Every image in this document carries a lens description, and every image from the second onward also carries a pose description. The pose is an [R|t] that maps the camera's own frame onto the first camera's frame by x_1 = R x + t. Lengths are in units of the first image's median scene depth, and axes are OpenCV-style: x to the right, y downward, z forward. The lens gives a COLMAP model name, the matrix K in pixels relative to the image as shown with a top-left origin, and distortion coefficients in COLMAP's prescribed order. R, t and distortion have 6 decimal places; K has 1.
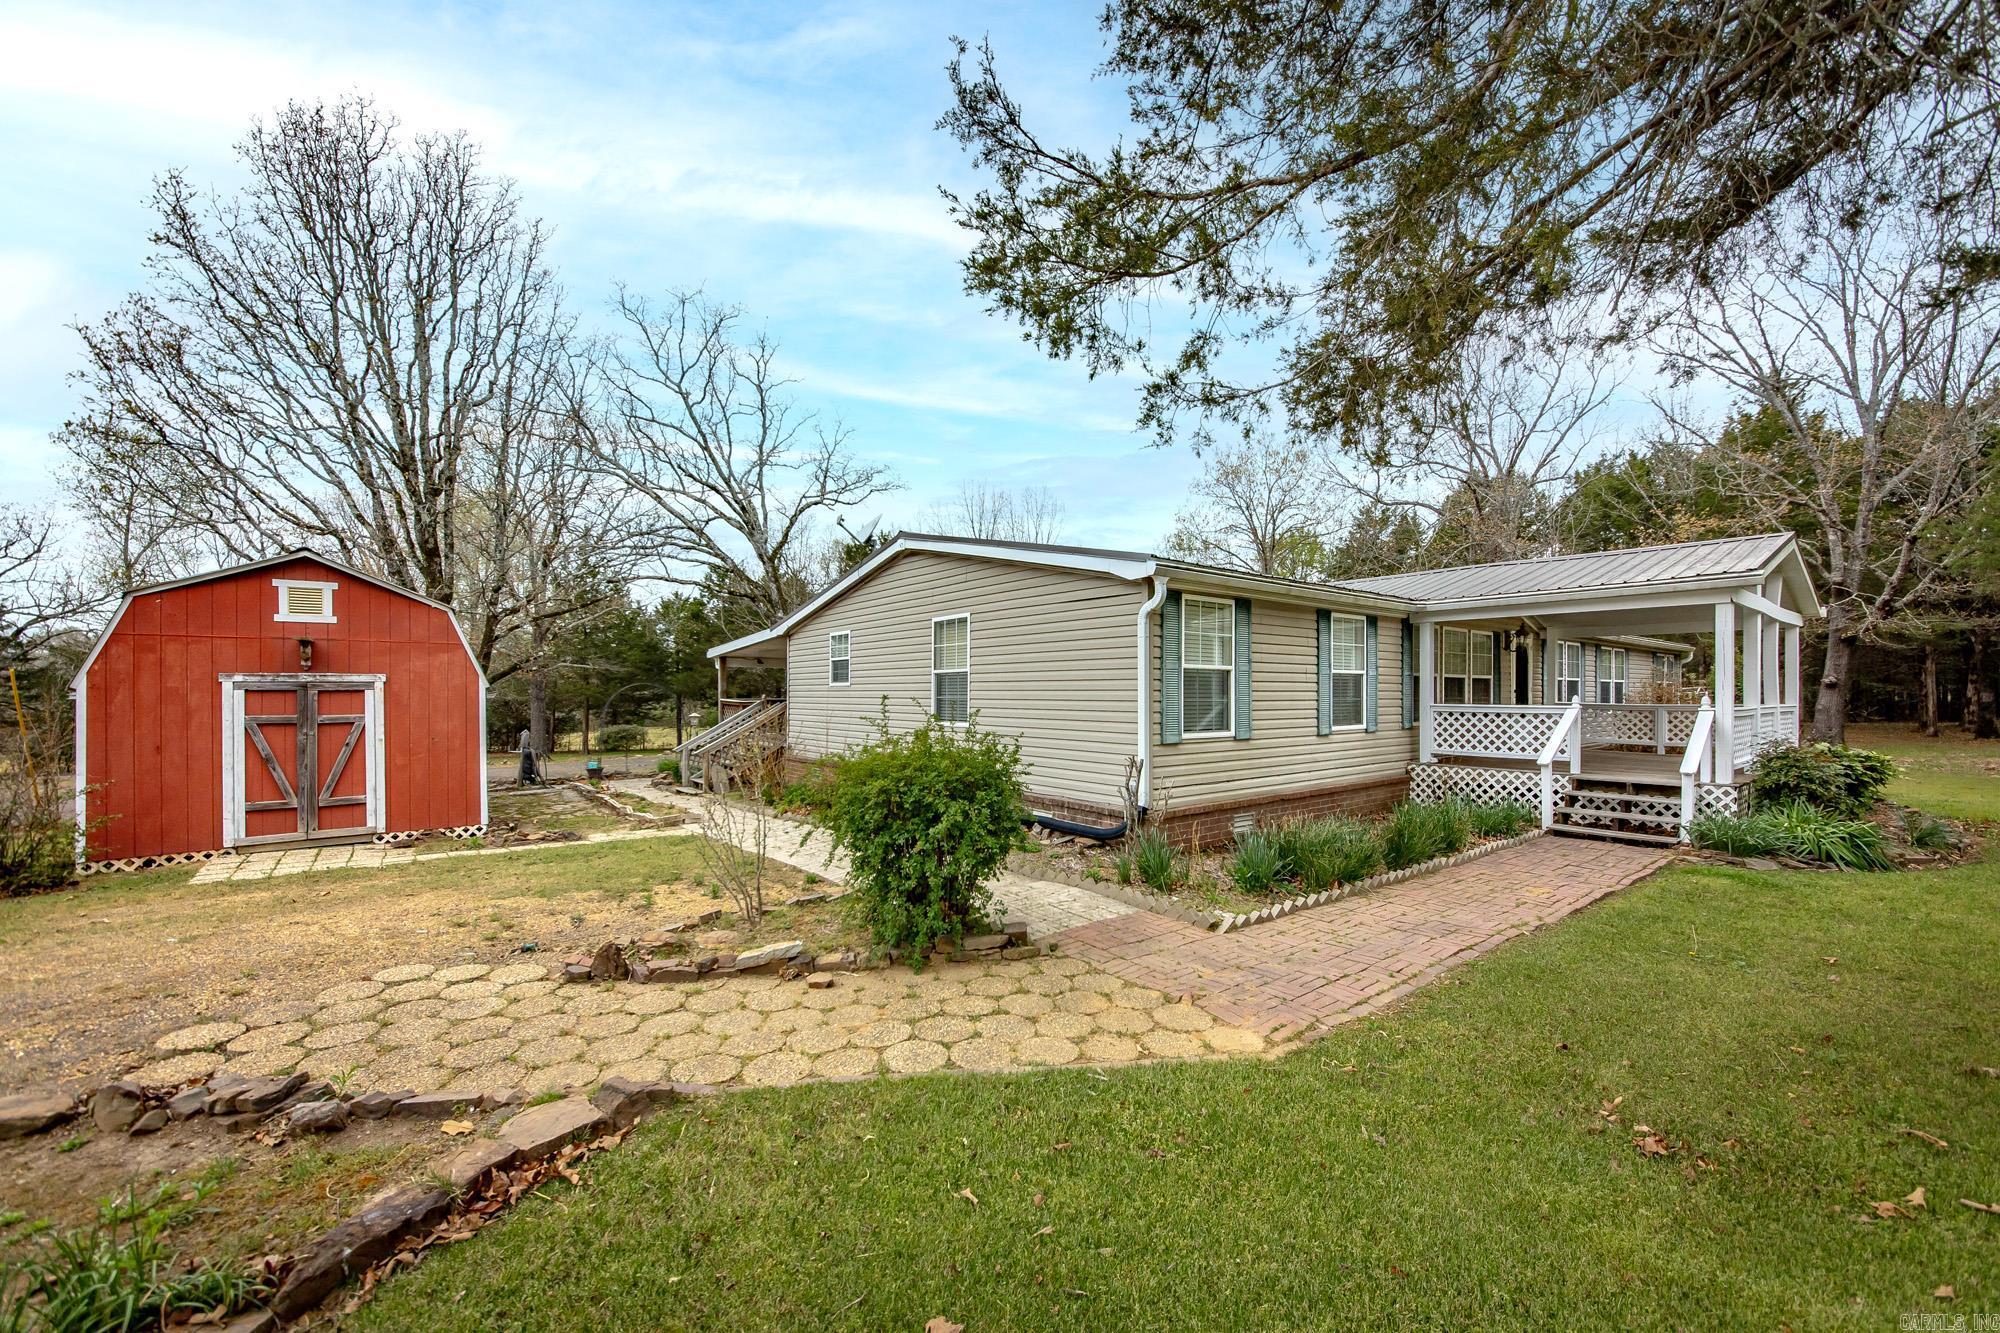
lens RADIAL K [[764.5, 0, 1000.0], [0, 764.5, 666.5], [0, 0, 1]] dist [-0.027736, -0.000453]
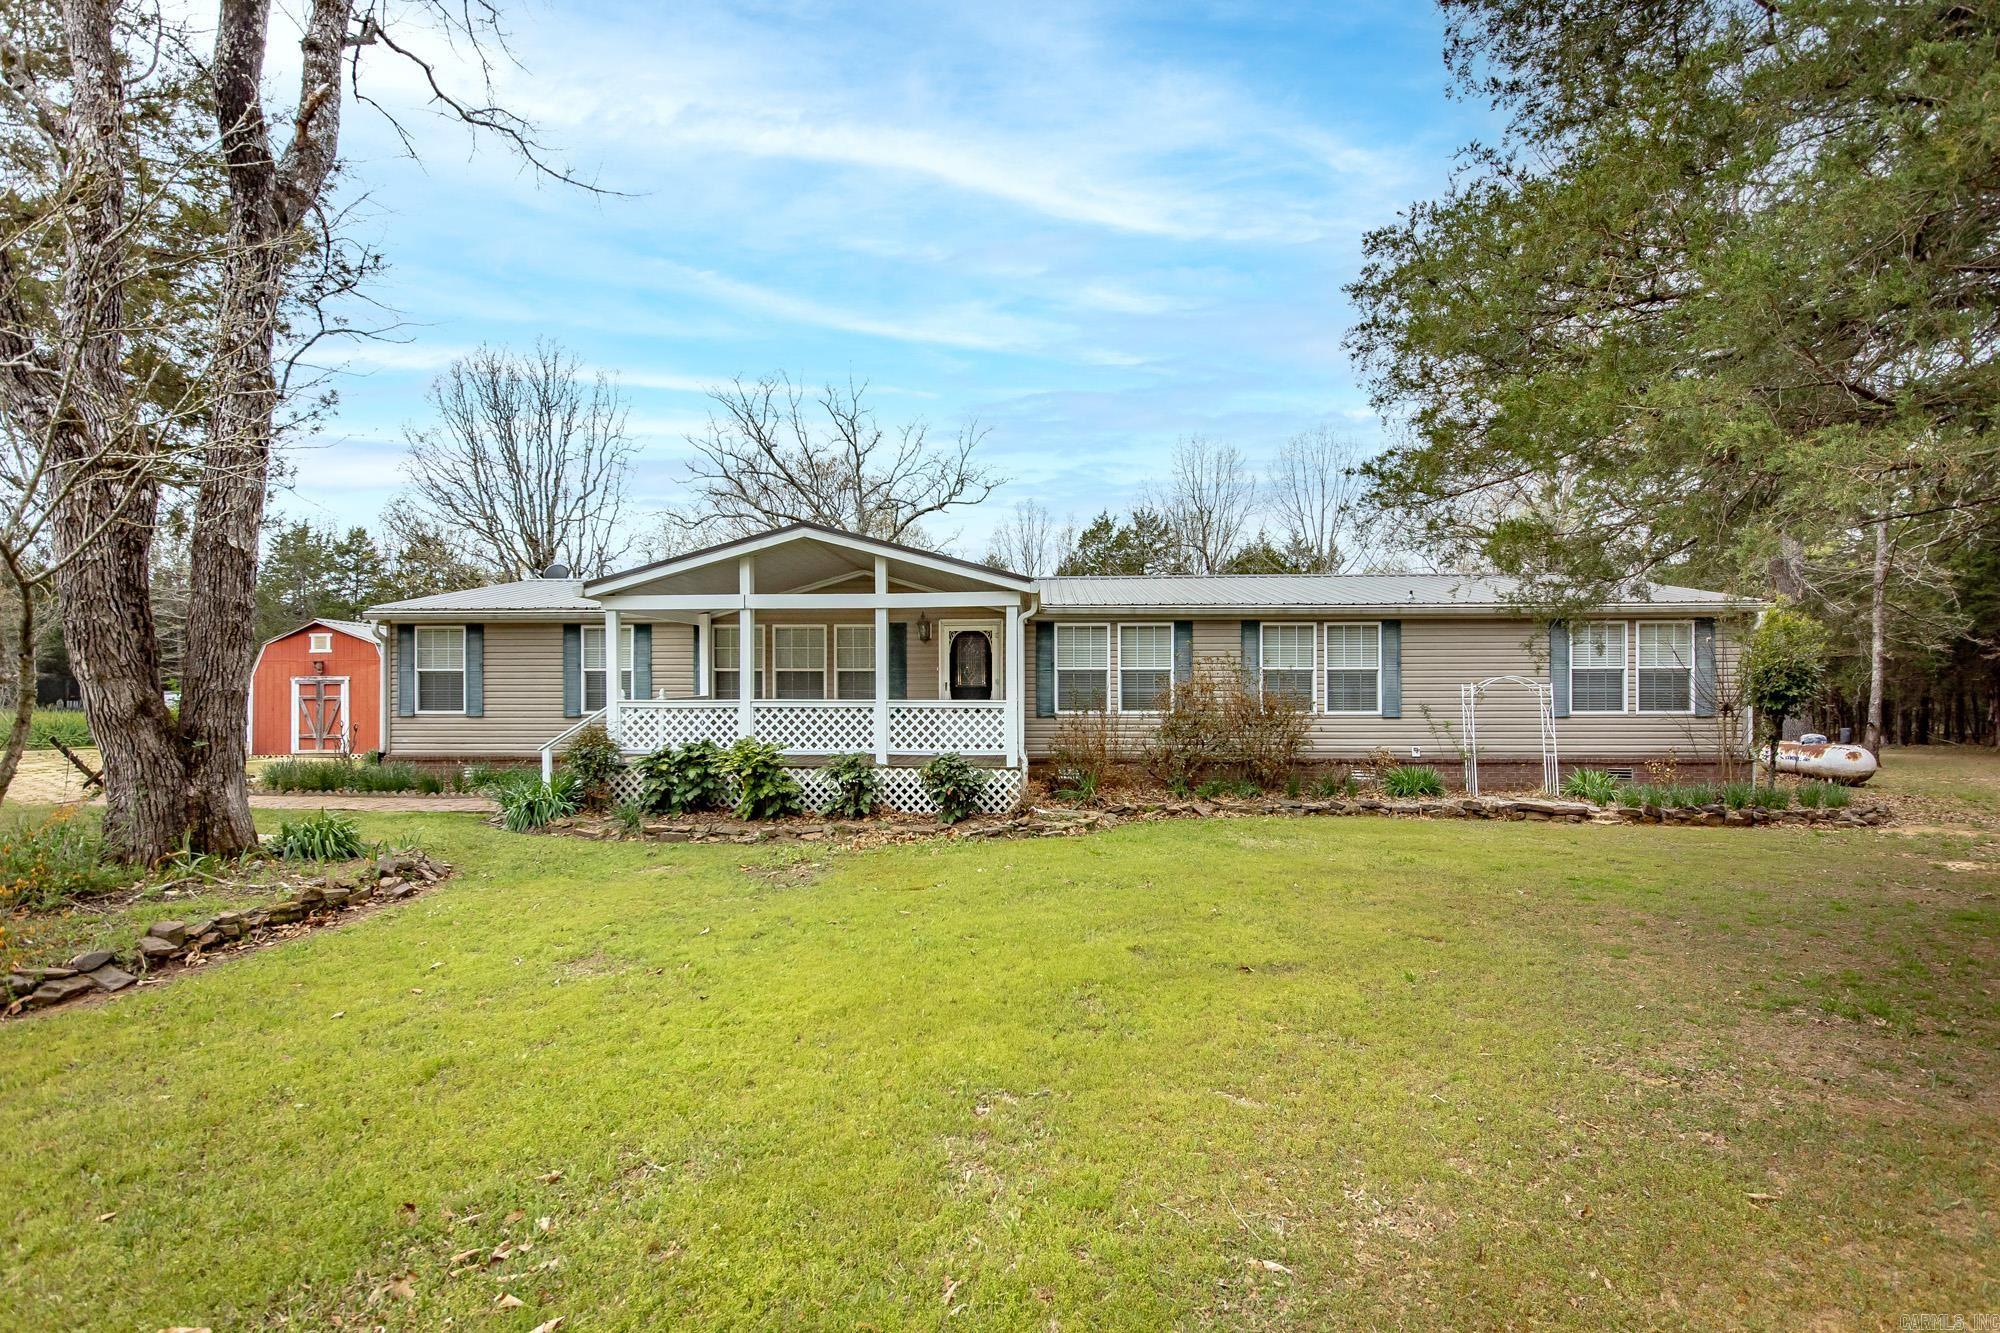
lens RADIAL K [[899.8, 0, 1000.0], [0, 899.8, 666.5], [0, 0, 1]] dist [0.000961, 0.000066]
pose [[0.755439, -0.012020, -0.655108, 1.834861], [0.023277, 0.999693, 0.008500, 0.003413], [0.654805, -0.021670, 0.755487, 0.260838]]
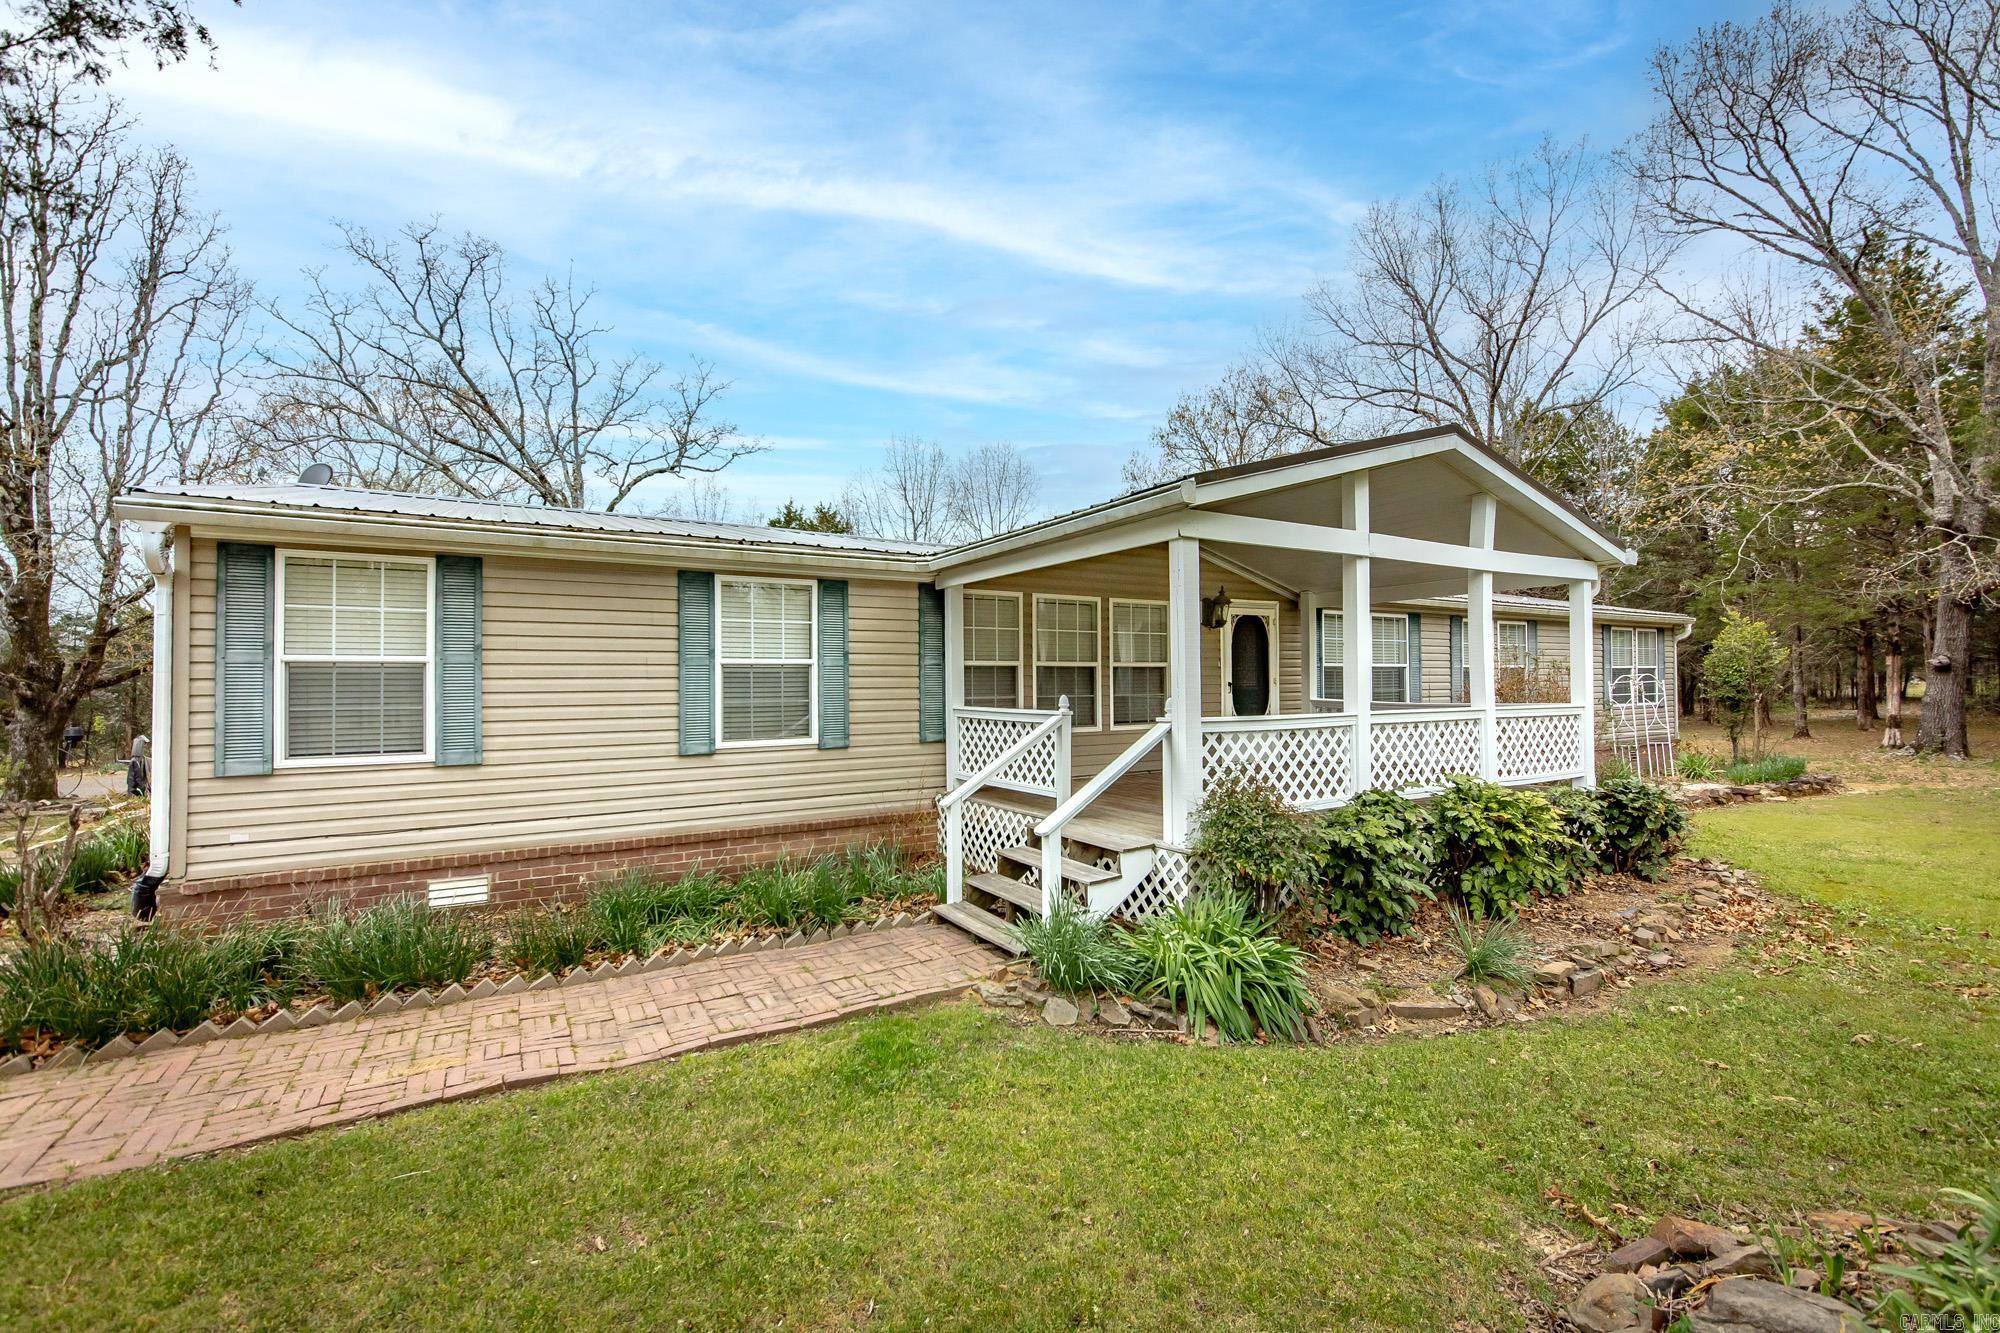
lens RADIAL K [[831.6, 0, 1000.0], [0, 831.6, 666.5], [0, 0, 1]] dist [-0.010297, 0.000492]
pose [[0.994417, -0.011265, -0.104917, 0.694027], [0.012715, 0.999833, 0.013164, 0.003774], [0.104751, -0.014425, 0.994394, 0.260192]]
